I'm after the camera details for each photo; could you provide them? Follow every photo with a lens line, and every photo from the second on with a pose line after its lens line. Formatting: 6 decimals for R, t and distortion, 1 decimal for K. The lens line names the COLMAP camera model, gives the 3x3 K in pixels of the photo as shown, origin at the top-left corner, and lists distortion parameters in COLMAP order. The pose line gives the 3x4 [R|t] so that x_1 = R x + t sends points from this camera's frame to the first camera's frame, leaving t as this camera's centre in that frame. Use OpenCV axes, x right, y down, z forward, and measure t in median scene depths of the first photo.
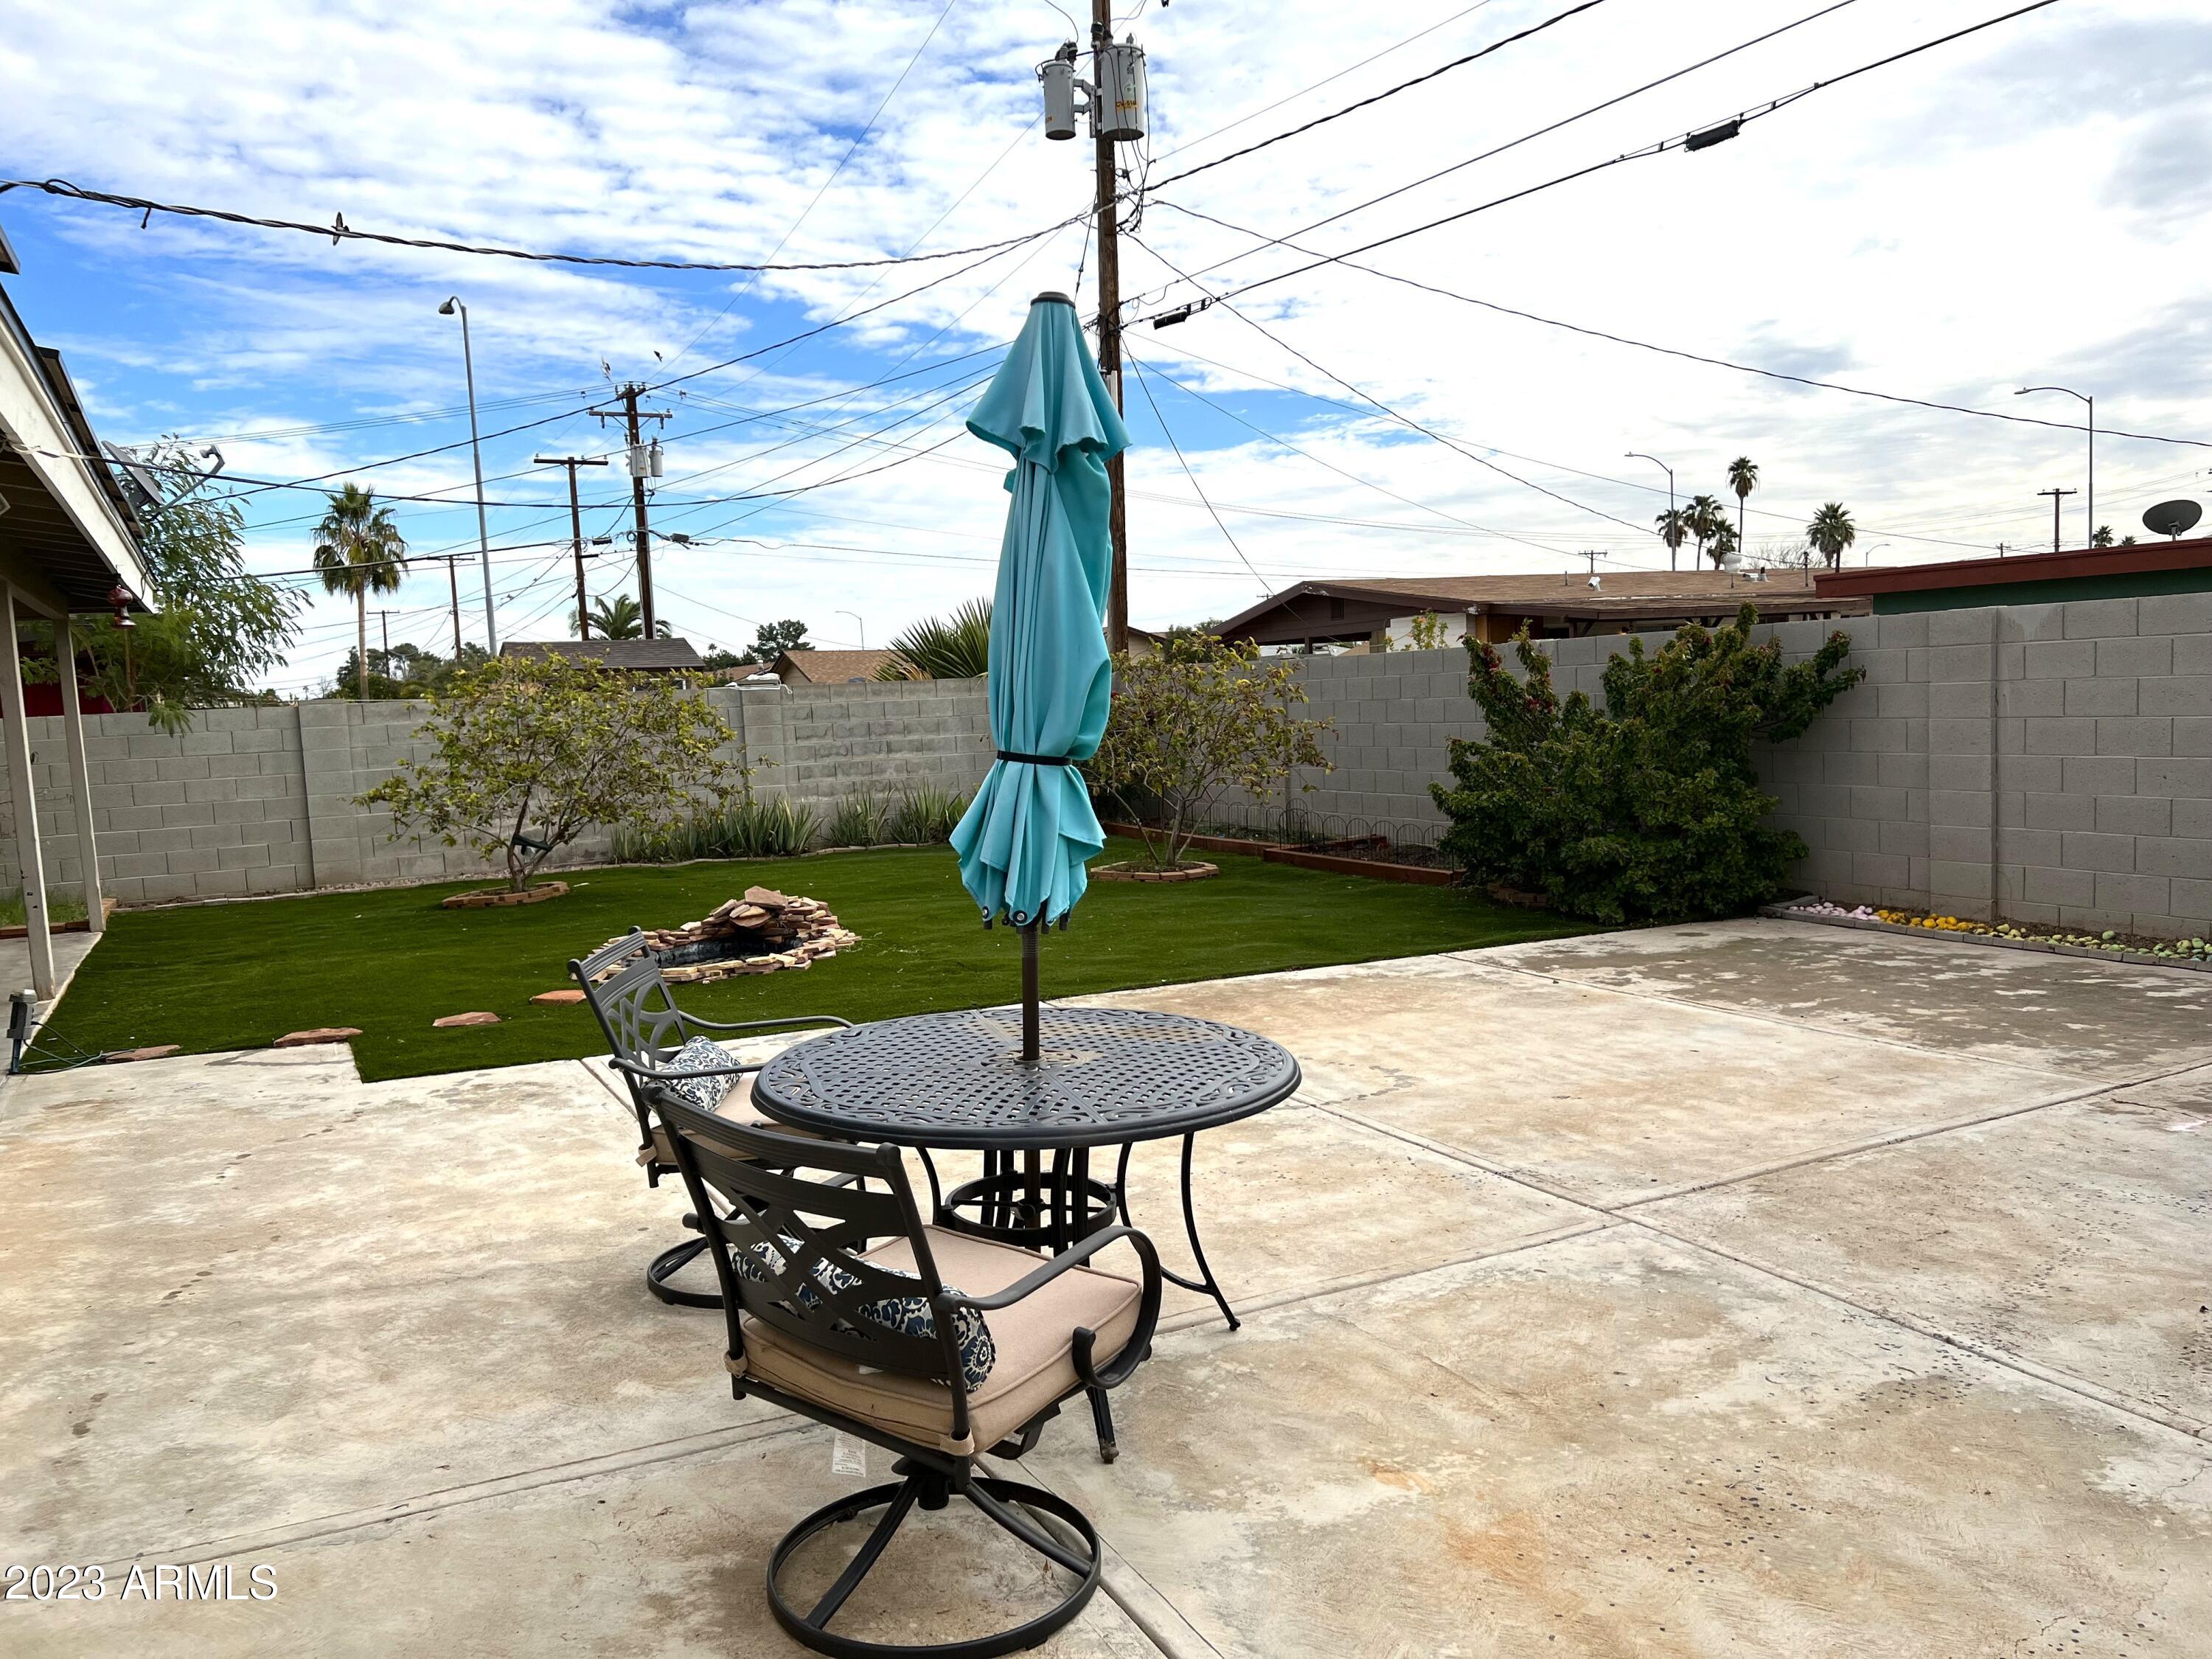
lens RADIAL K [[1627.3, 0, 1106.0], [0, 1627.3, 829.5], [0, 0, 1]] dist [0.002070, -0.008399]
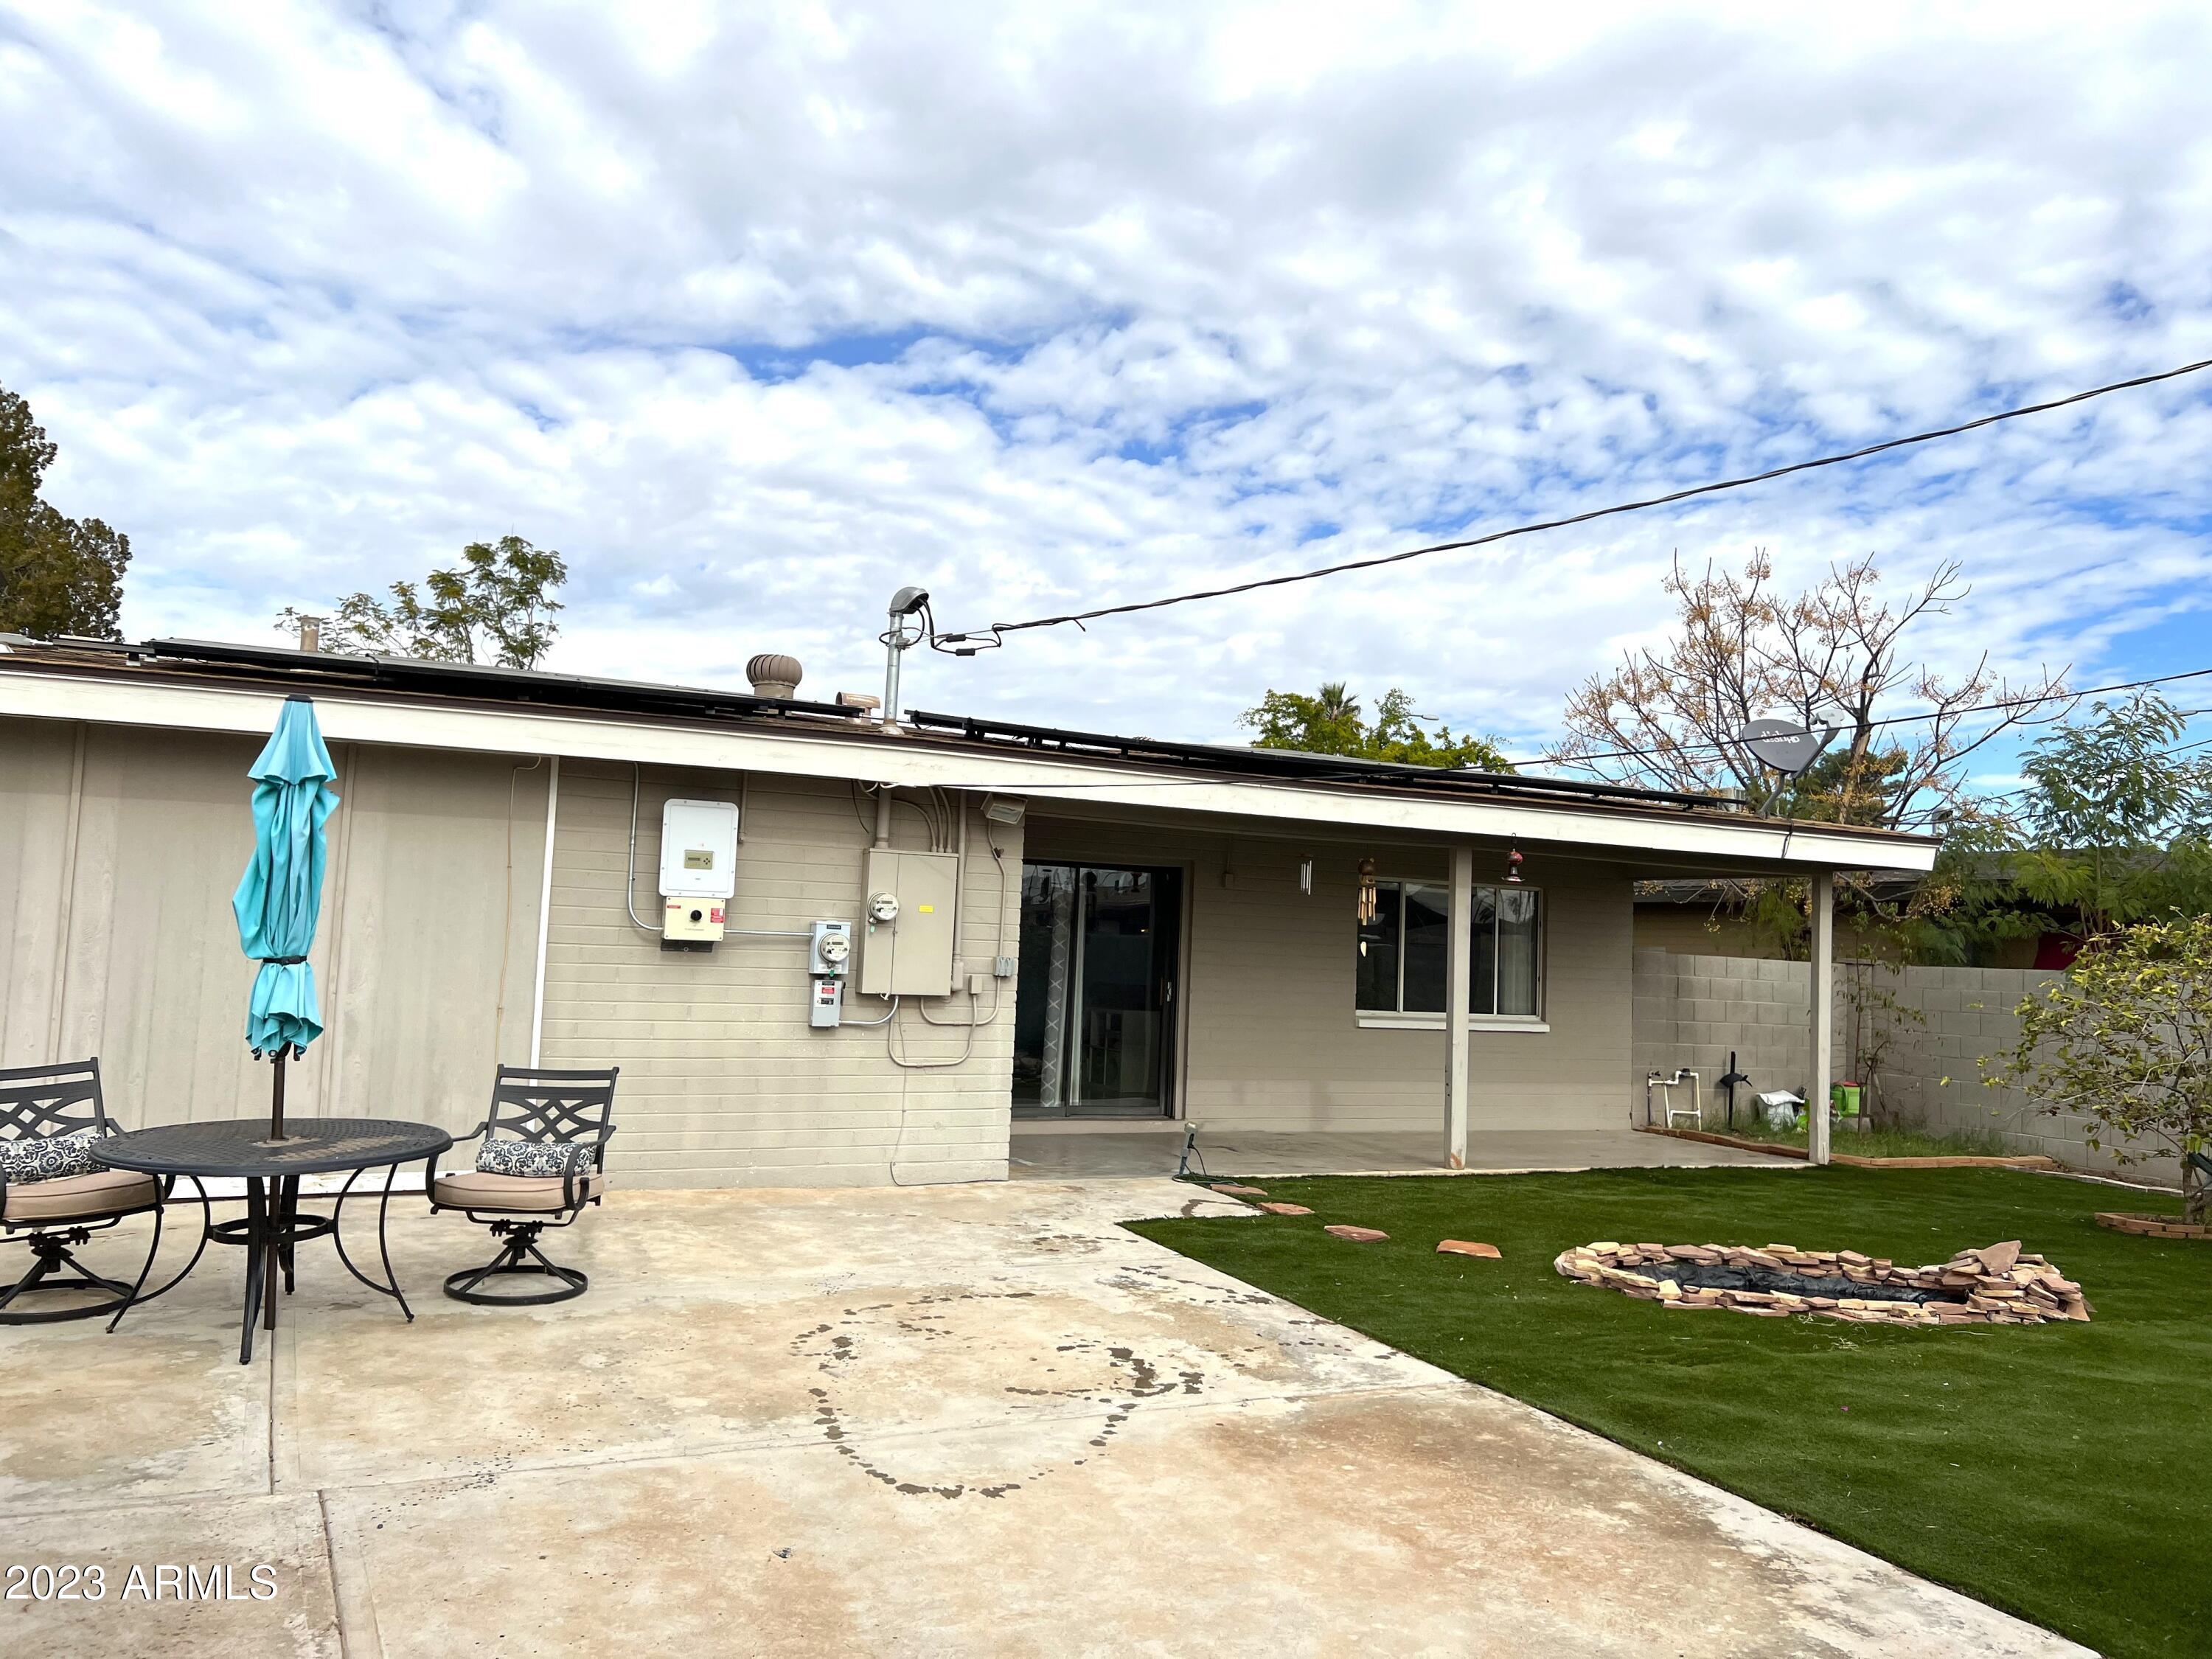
lens RADIAL K [[1627.3, 0, 1106.0], [0, 1627.3, 829.5], [0, 0, 1]] dist [0.002070, -0.008399]
pose [[0.007118, -0.020219, -0.999770, 1.153237], [-0.130997, 0.991161, -0.020978, -0.177331], [0.991357, 0.131116, 0.004406, 1.260911]]
